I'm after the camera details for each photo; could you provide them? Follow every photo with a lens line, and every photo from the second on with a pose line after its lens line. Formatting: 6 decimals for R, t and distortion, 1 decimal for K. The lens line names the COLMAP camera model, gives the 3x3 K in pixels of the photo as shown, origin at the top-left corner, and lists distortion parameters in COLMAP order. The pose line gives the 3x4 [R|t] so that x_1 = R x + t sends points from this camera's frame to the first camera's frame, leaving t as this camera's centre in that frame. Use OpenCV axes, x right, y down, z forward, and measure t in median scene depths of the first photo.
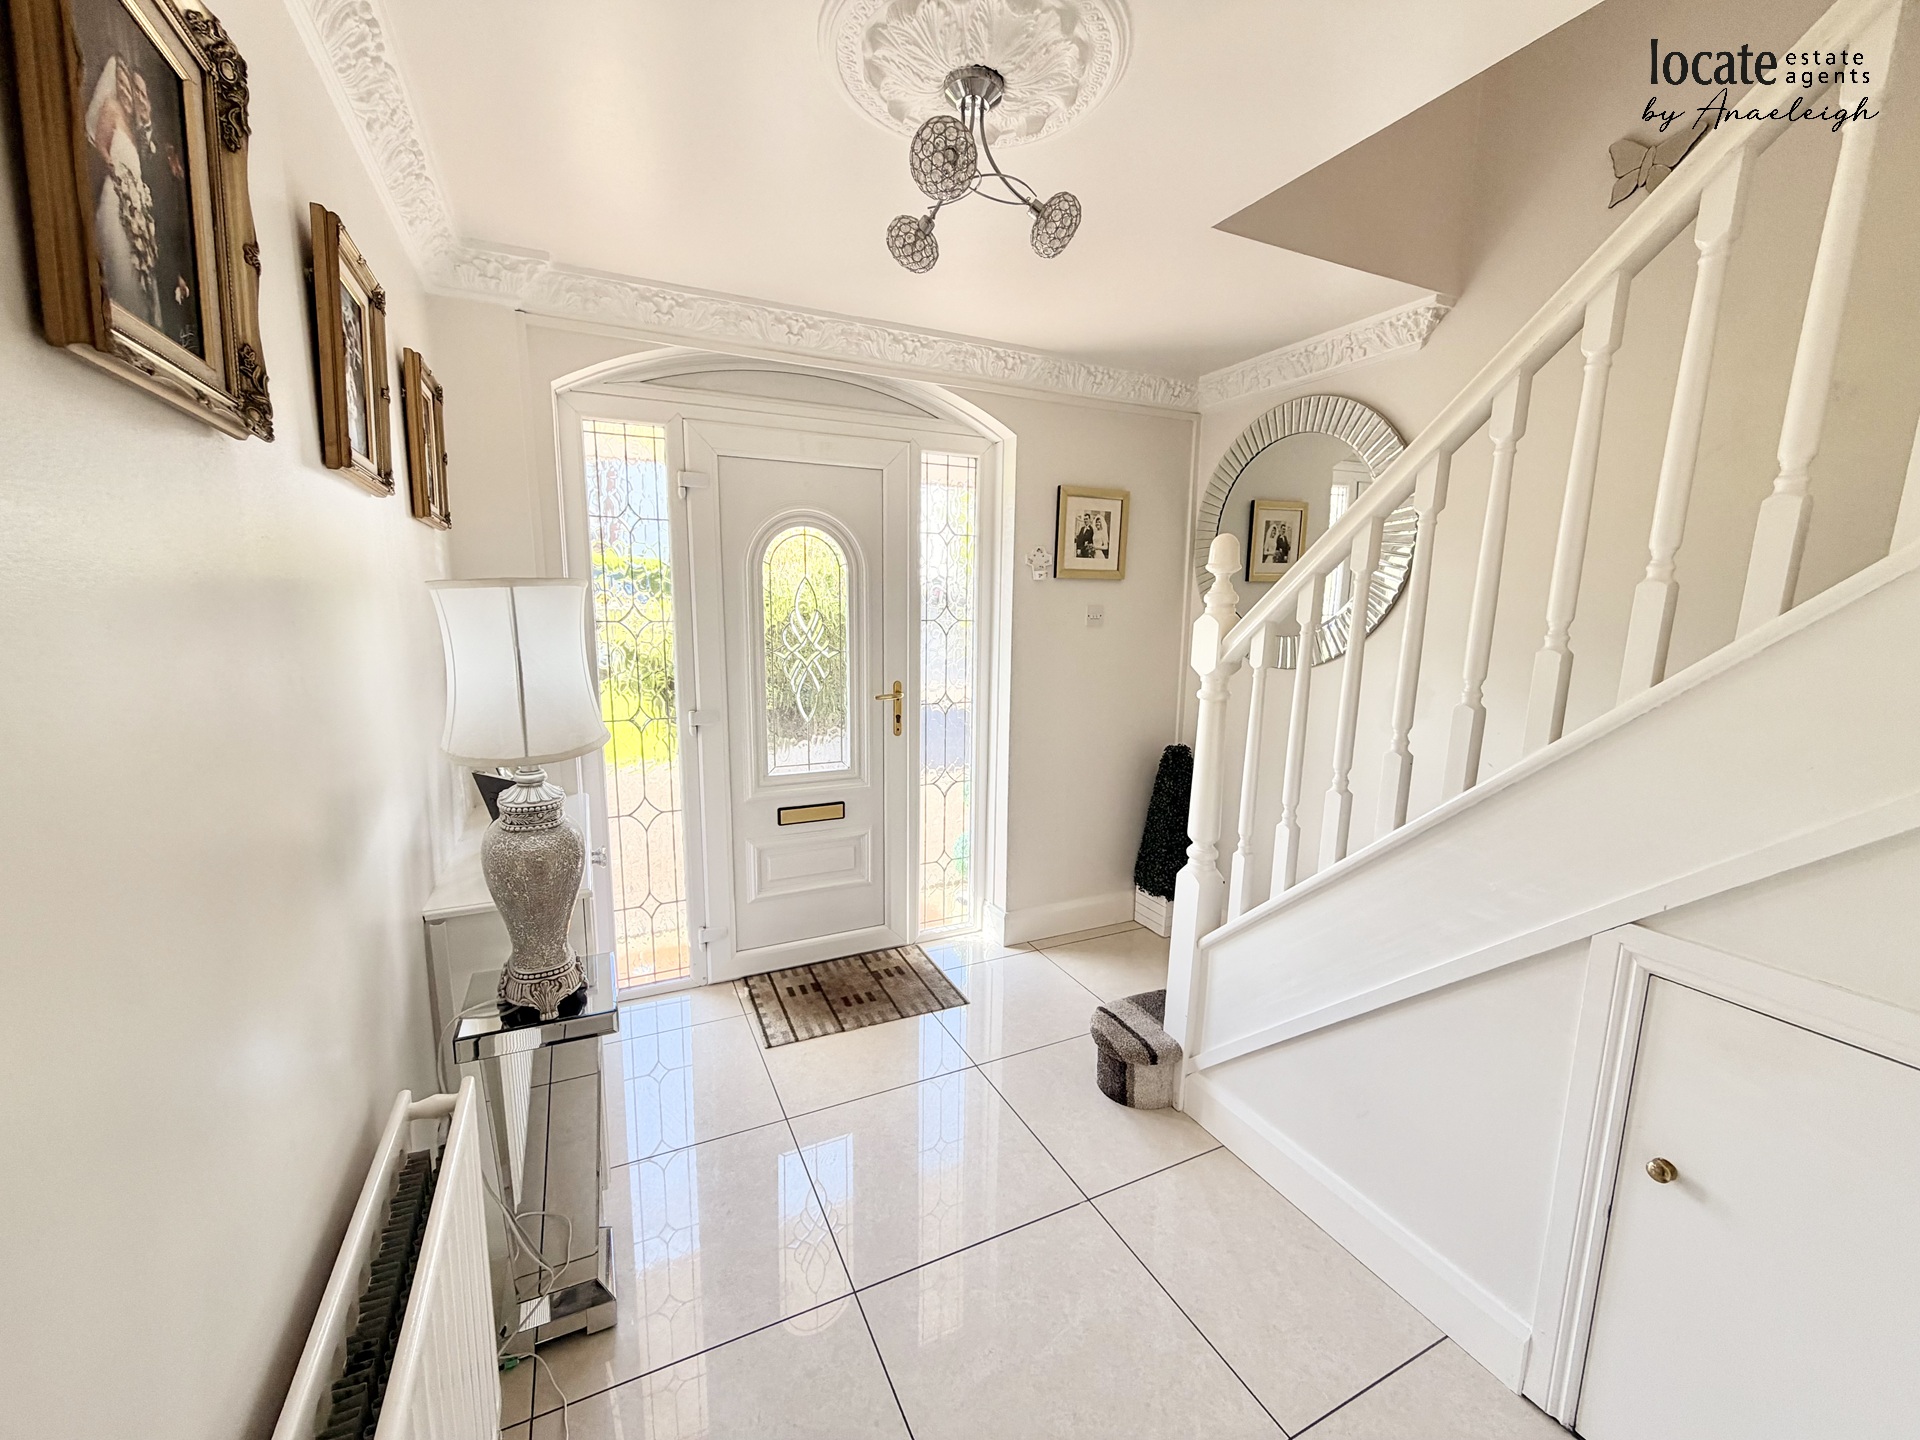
lens RADIAL K [[765.5, 0, 953.6], [0, 765.5, 725.2], [0, 0, 1]] dist [-0.001657, -0.000107]
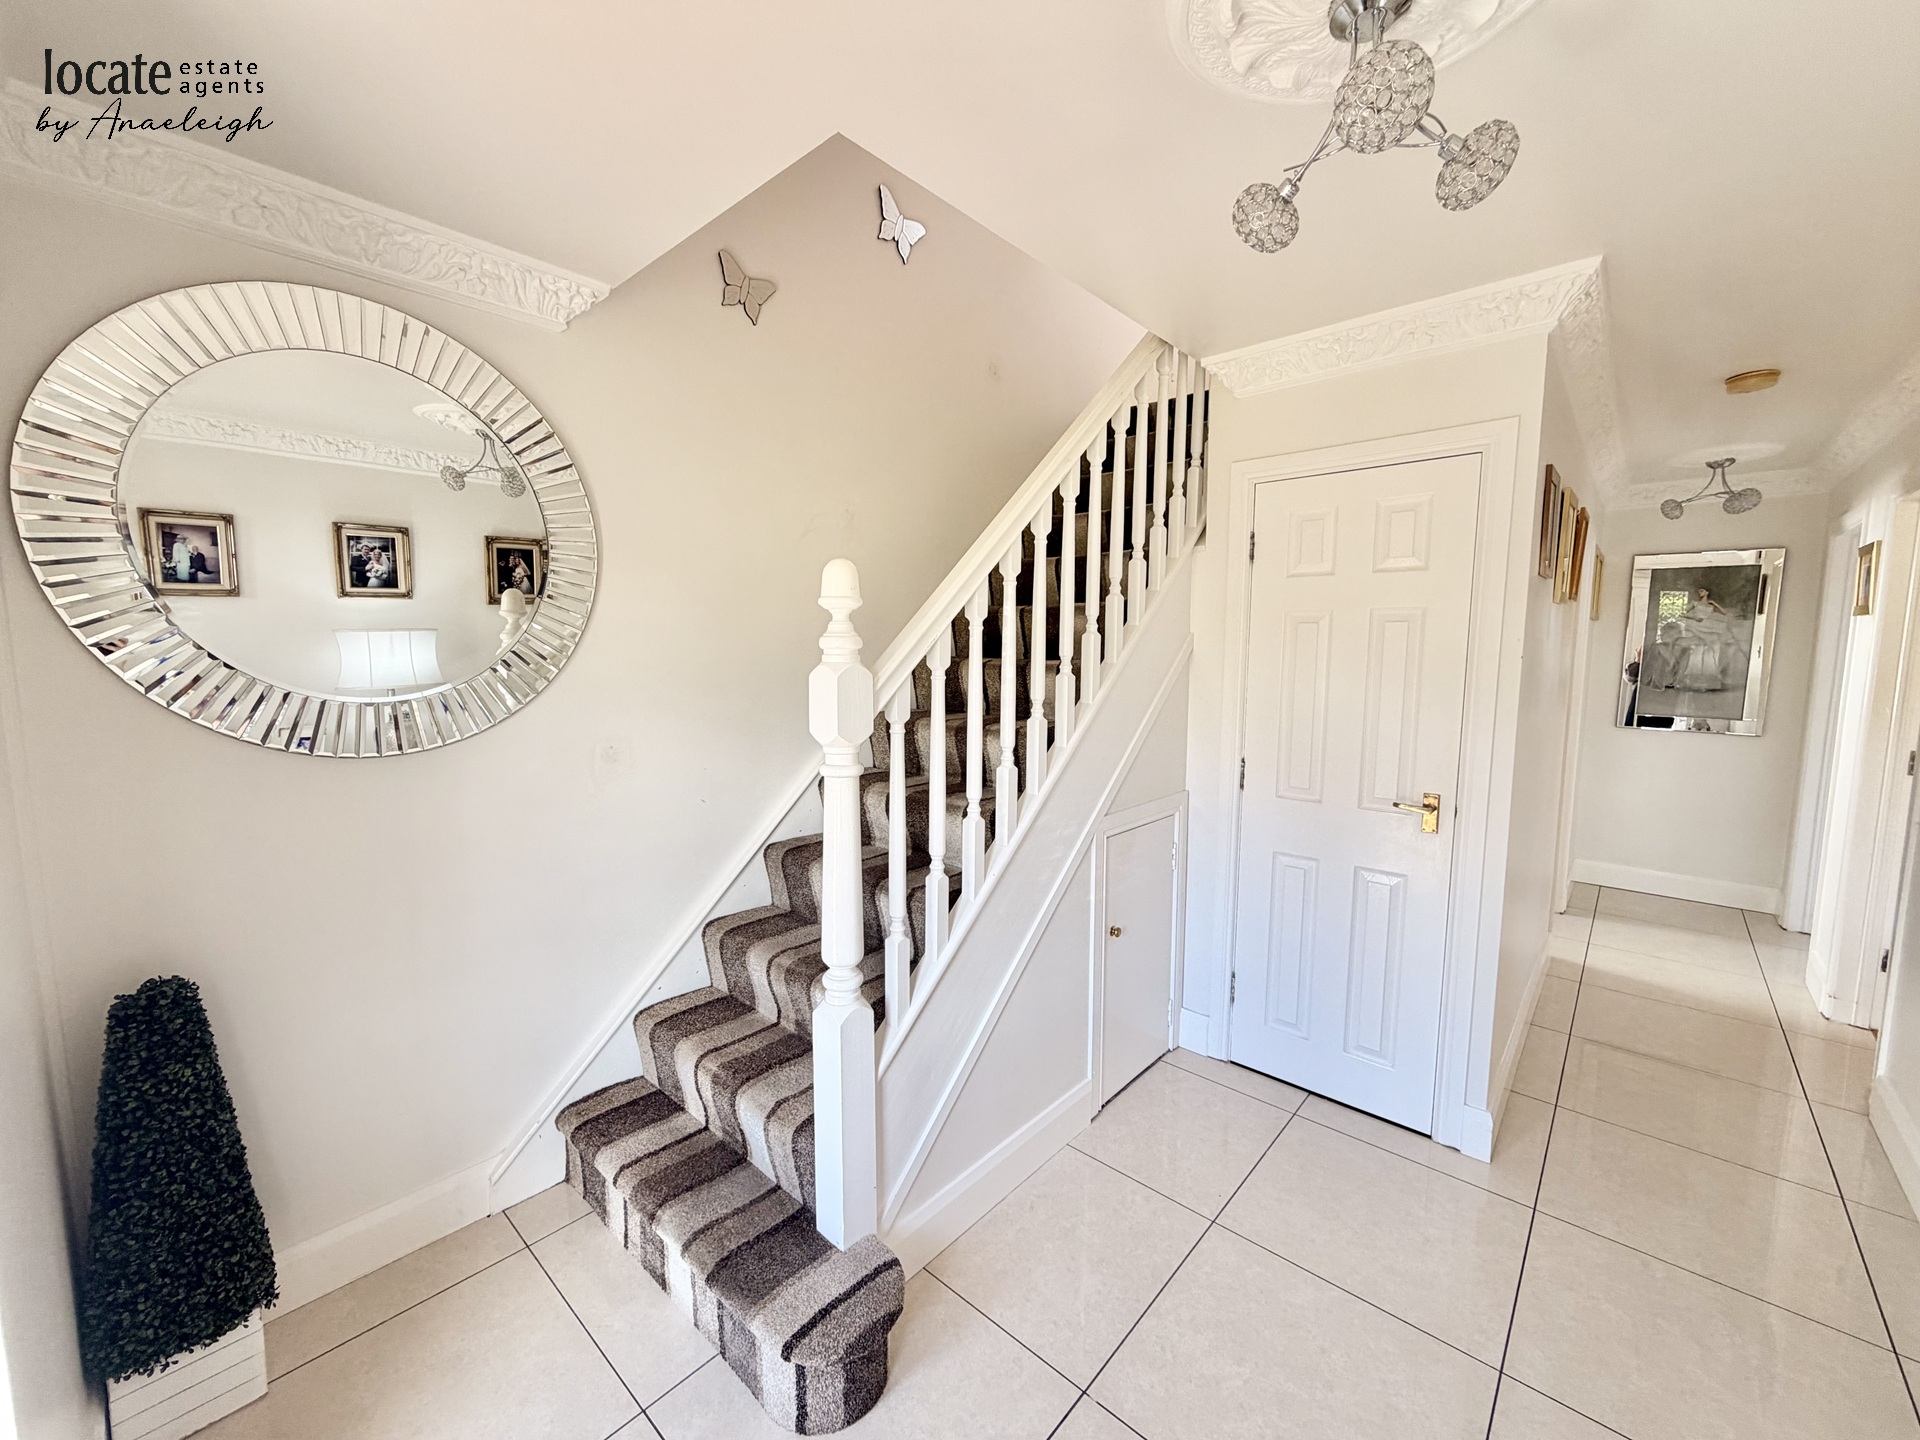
lens RADIAL K [[765.5, 0, 953.6], [0, 765.5, 725.2], [0, 0, 1]] dist [-0.001657, -0.000107]
pose [[-0.377260, -0.076948, 0.922905, -0.423323], [0.155069, 0.977224, 0.144866, -0.176487], [-0.913032, 0.197766, -0.356736, 1.175767]]
